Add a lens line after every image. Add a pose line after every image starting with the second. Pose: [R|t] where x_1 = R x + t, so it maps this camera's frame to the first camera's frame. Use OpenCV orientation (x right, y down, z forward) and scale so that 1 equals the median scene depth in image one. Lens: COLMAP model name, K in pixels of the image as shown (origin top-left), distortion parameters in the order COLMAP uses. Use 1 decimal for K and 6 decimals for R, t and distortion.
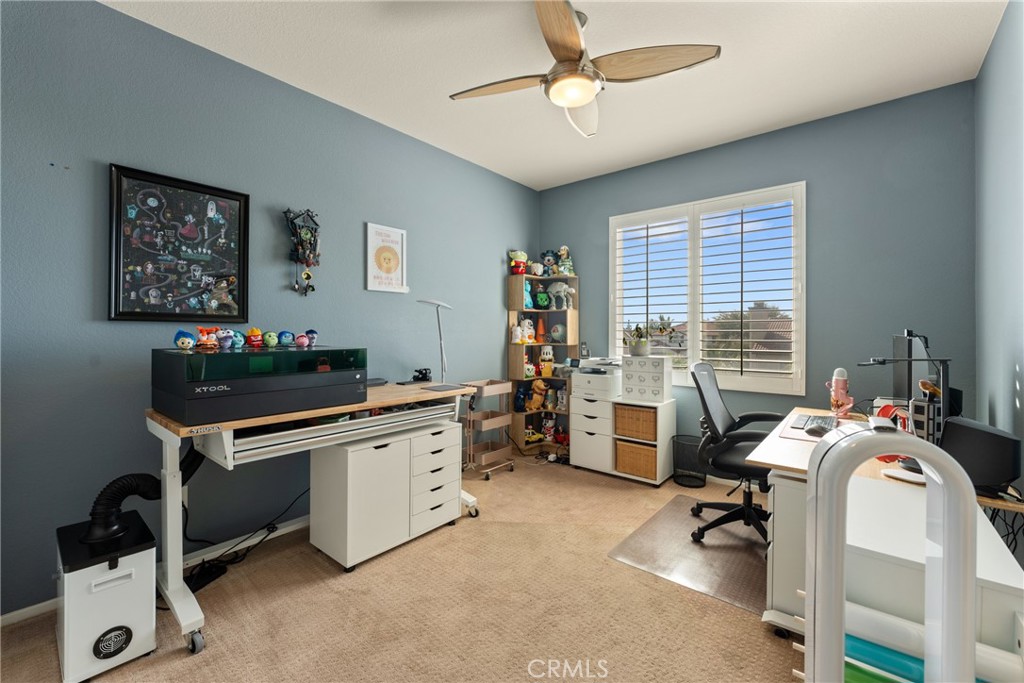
lens RADIAL K [[419.8, 0, 512.0], [0, 419.8, 341.5], [0, 0, 1]] dist [-0.000068, -0.000021]
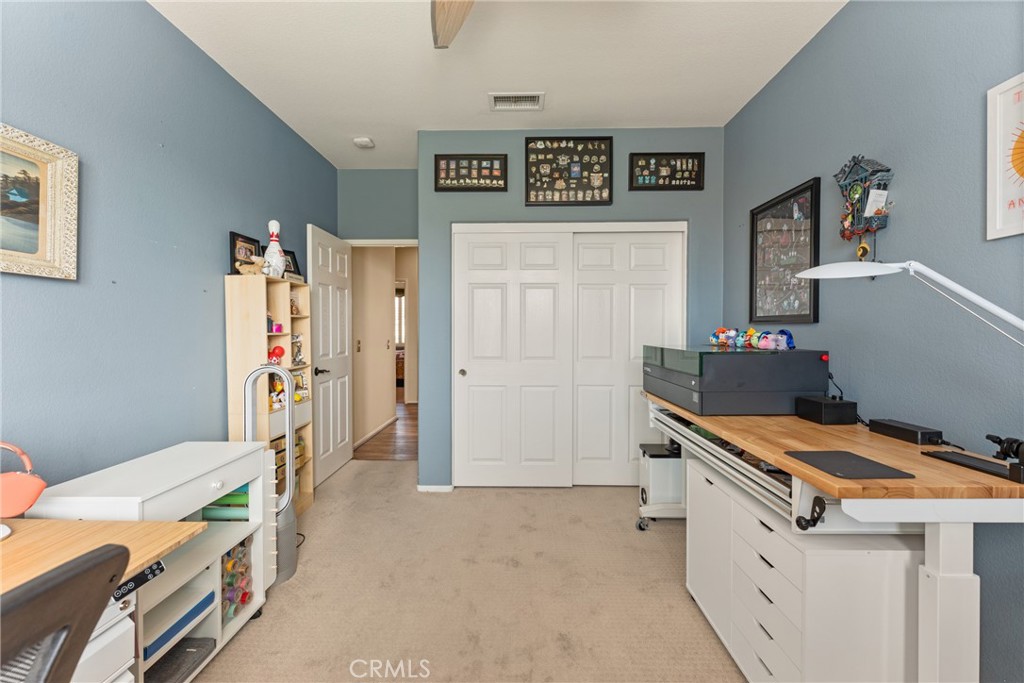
lens RADIAL K [[407.1, 0, 510.9], [0, 407.1, 341.7], [0, 0, 1]] dist [0.000915, -0.000018]
pose [[-0.775953, 0.015484, -0.630600, 0.445210], [-0.016987, 0.998823, 0.045429, -0.034275], [0.630562, 0.045963, -0.774777, 1.365893]]
